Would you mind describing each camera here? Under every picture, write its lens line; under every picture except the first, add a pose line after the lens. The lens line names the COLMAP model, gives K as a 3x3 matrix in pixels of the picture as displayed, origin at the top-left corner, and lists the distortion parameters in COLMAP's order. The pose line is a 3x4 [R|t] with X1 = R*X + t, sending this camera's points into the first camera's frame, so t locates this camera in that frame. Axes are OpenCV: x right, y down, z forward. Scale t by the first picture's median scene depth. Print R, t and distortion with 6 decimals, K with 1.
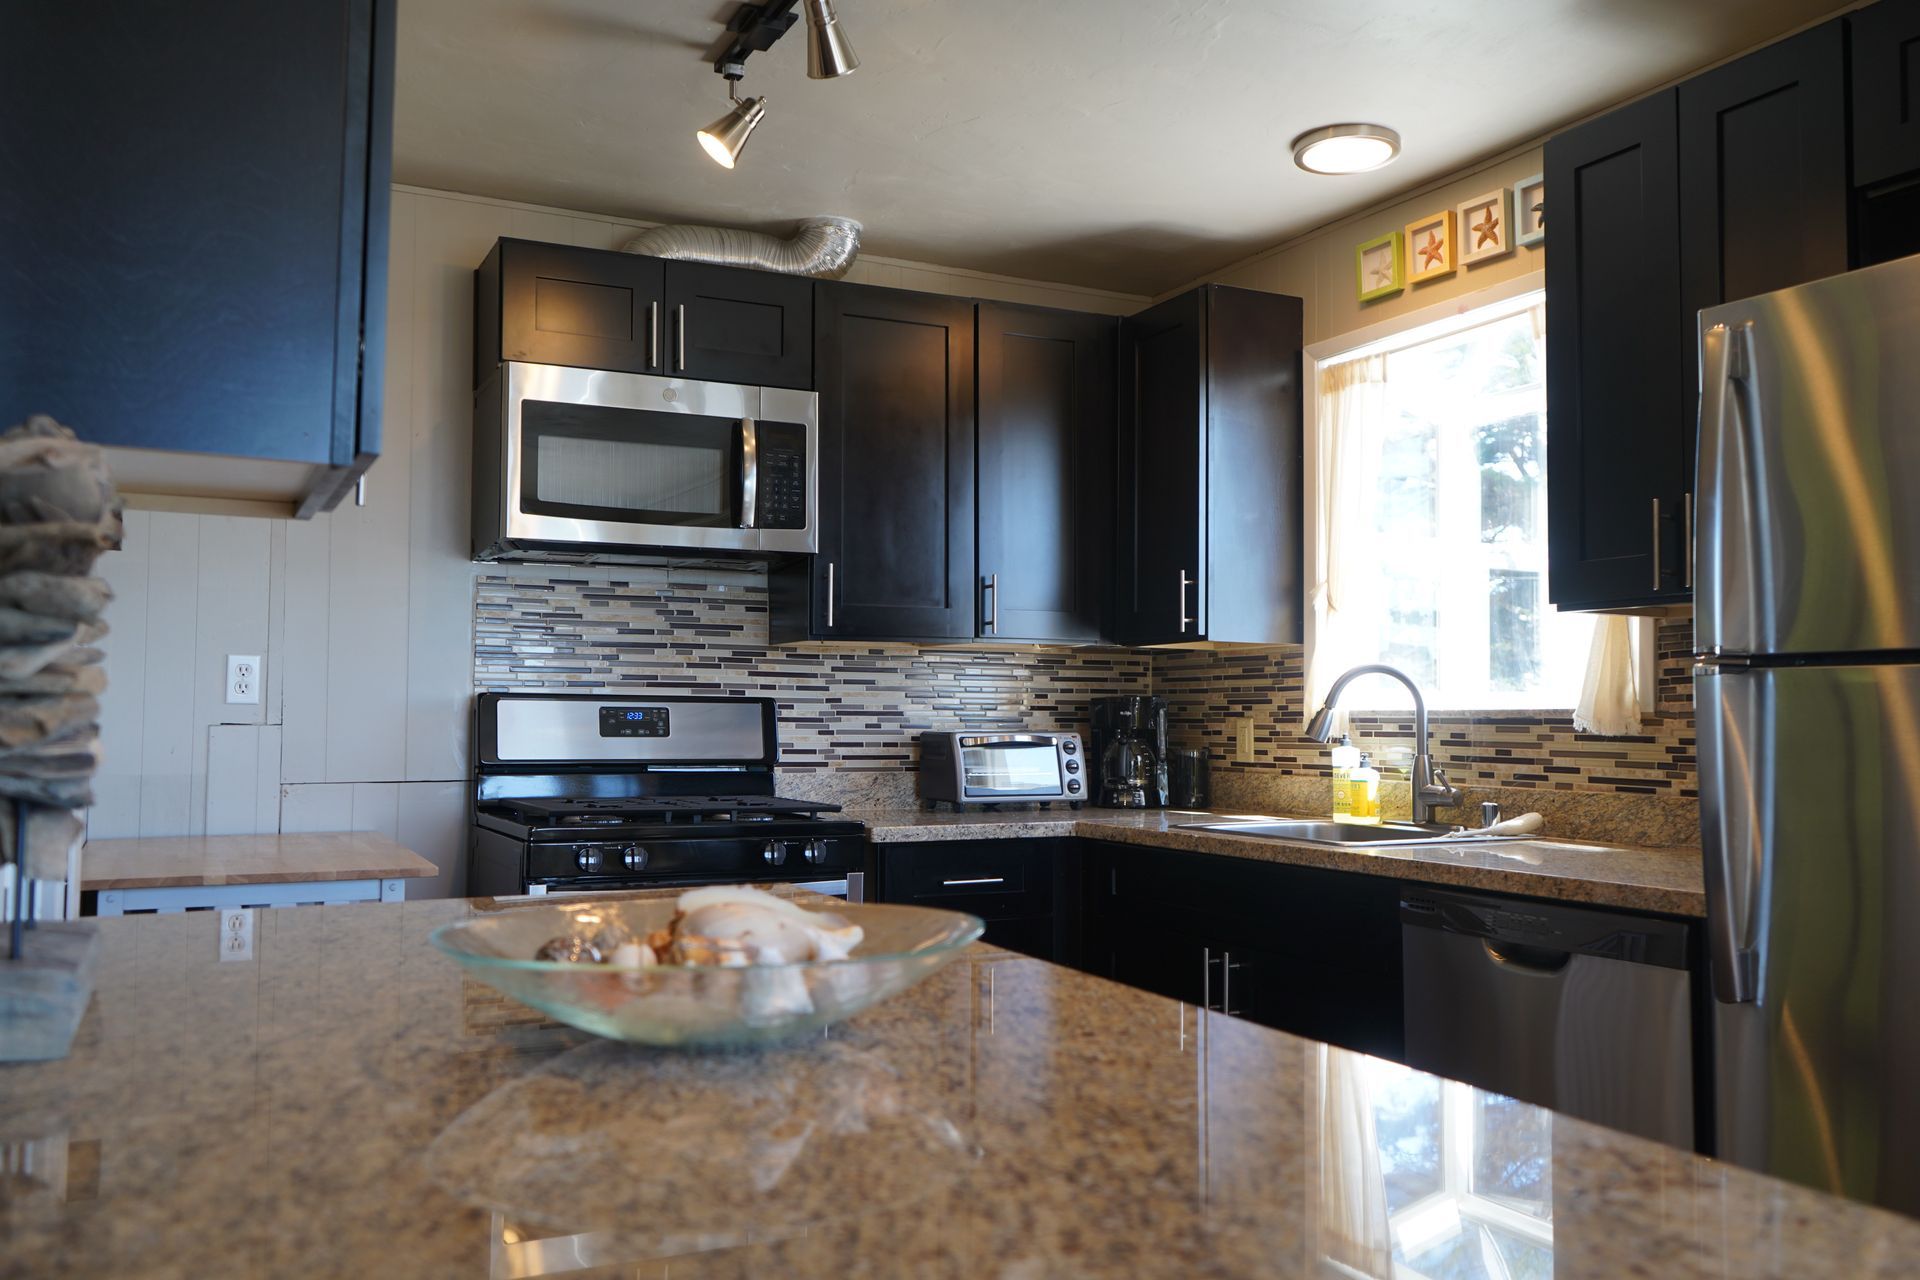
lens RADIAL K [[1543.6, 0, 952.5], [0, 1543.6, 638.3], [0, 0, 1]] dist [0.007618, 0.038514]
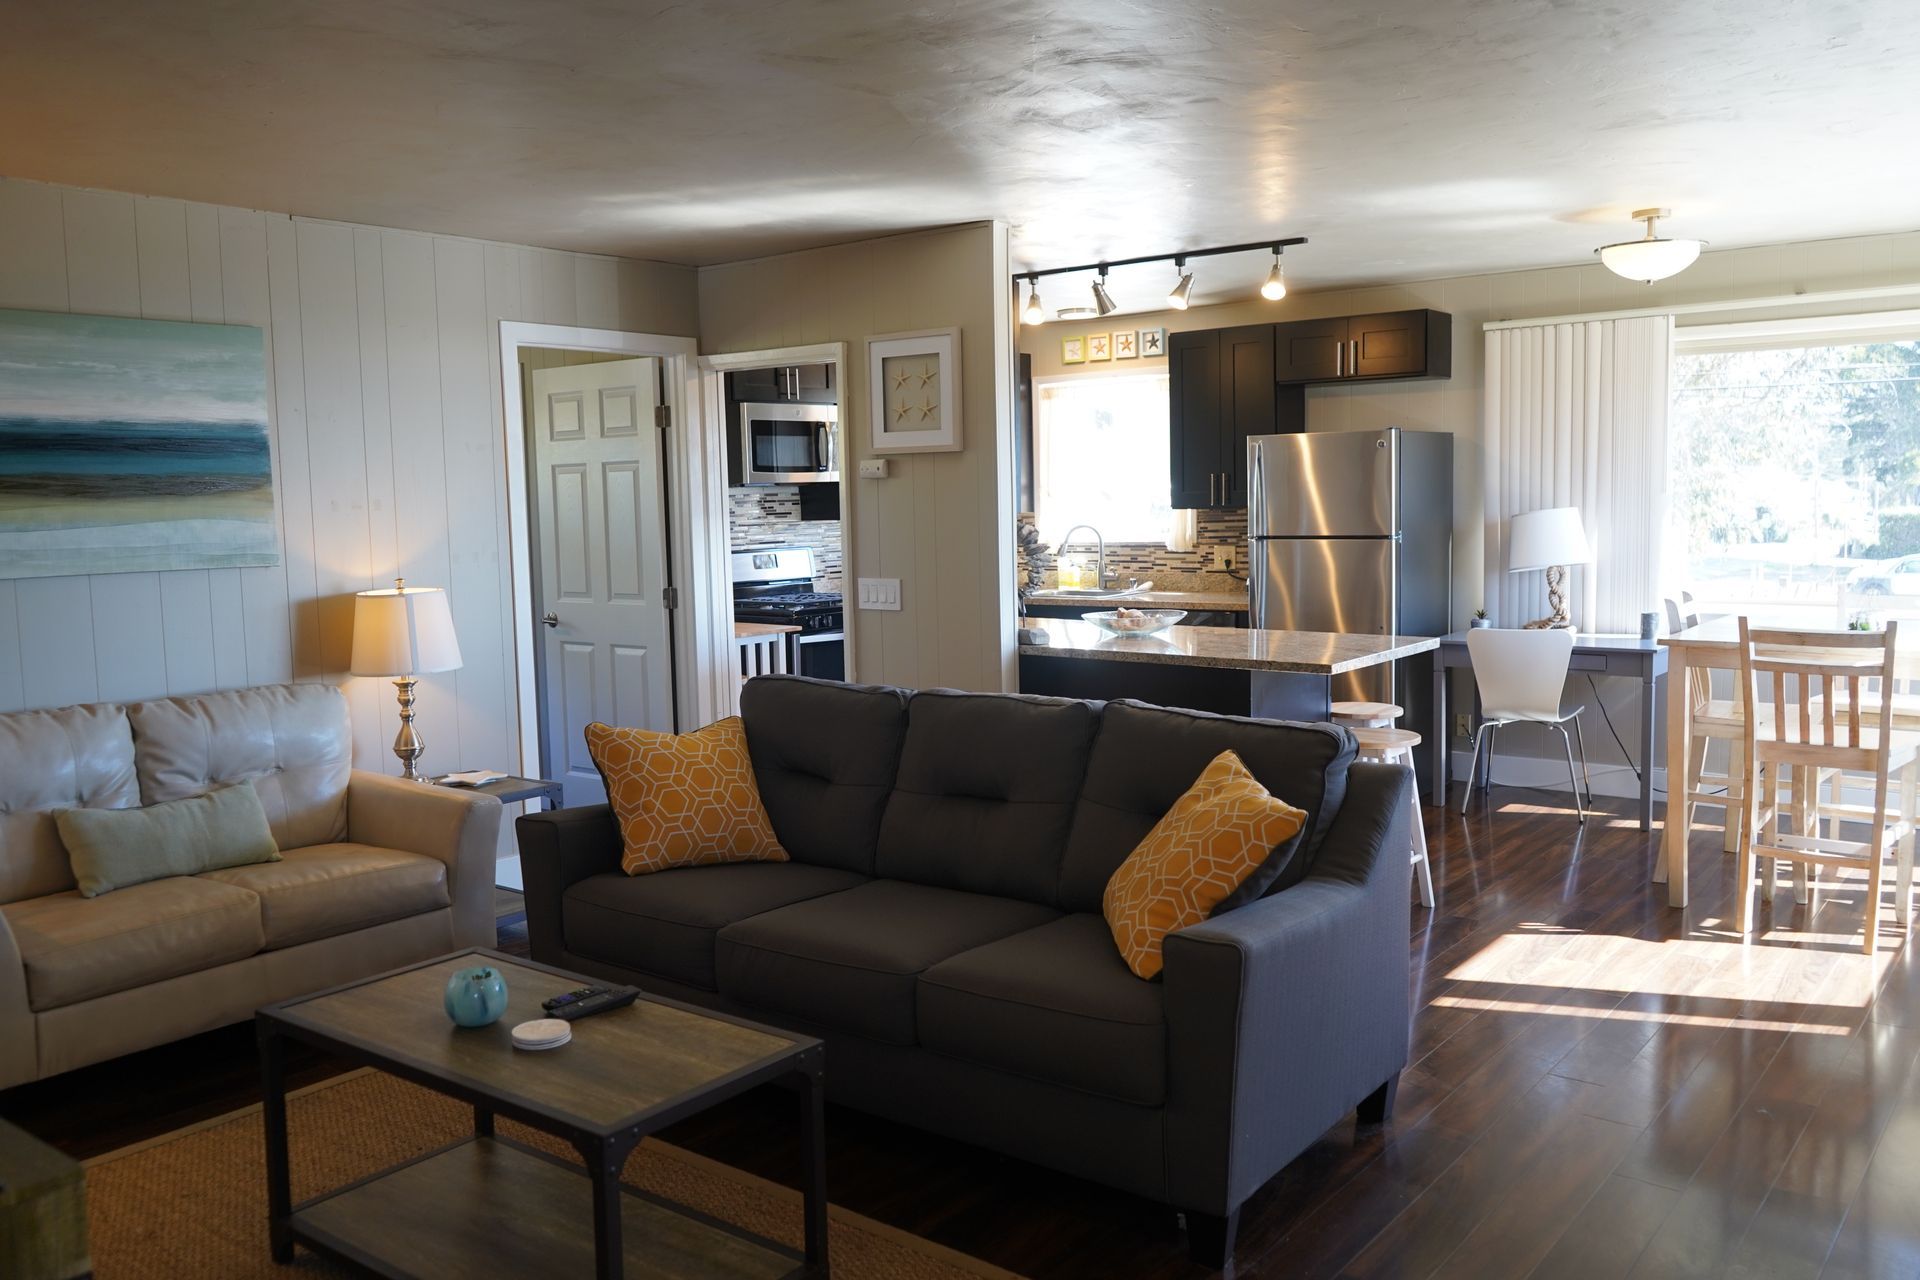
lens RADIAL K [[1543.6, 0, 947.8], [0, 1543.6, 636.0], [0, 0, 1]] dist [0.007618, 0.038514]
pose [[0.904796, -0.068186, 0.420350, -0.877288], [0.009383, 0.990050, 0.140402, -0.140403], [-0.425741, -0.123091, 0.896433, -1.018603]]
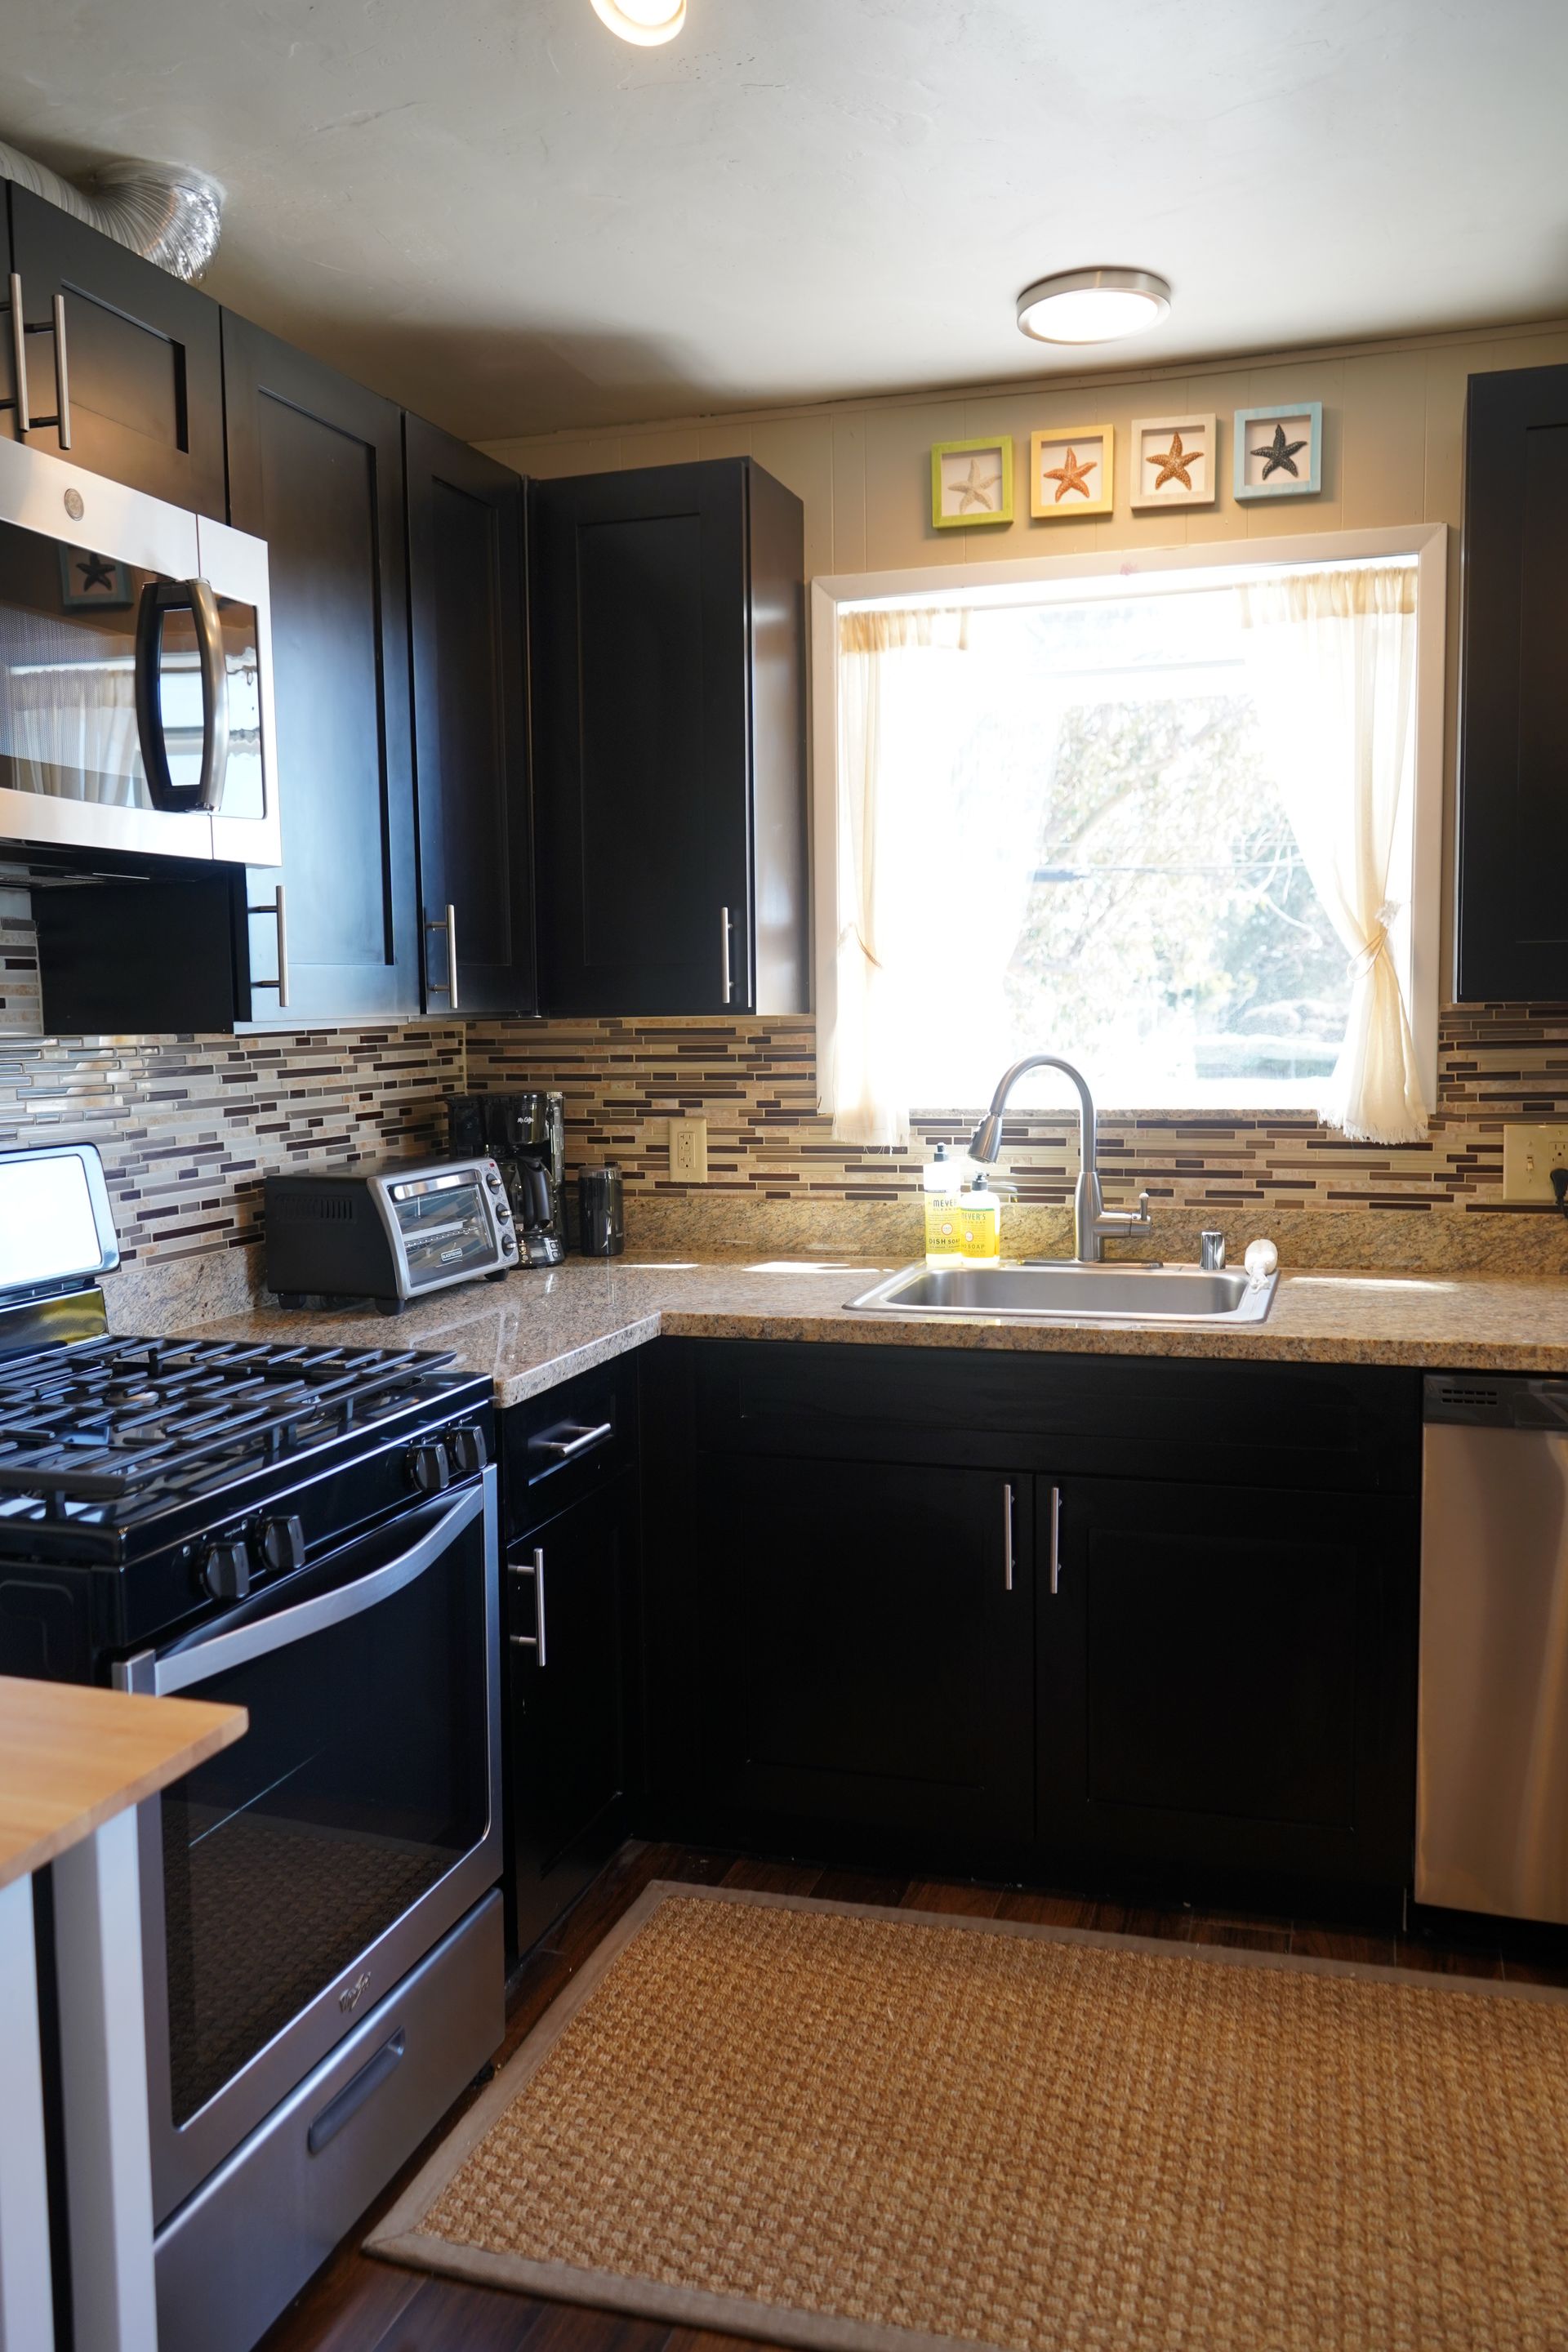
lens RADIAL K [[1891.0, 0, 773.1], [0, 1891.0, 1168.9], [0, 0, 1]] dist [0.007618, 0.038514]
pose [[0.701421, -0.078985, 0.708357, -0.420477], [-0.018374, 0.991507, 0.128752, -0.038638], [-0.712510, -0.103325, 0.694012, 0.427752]]
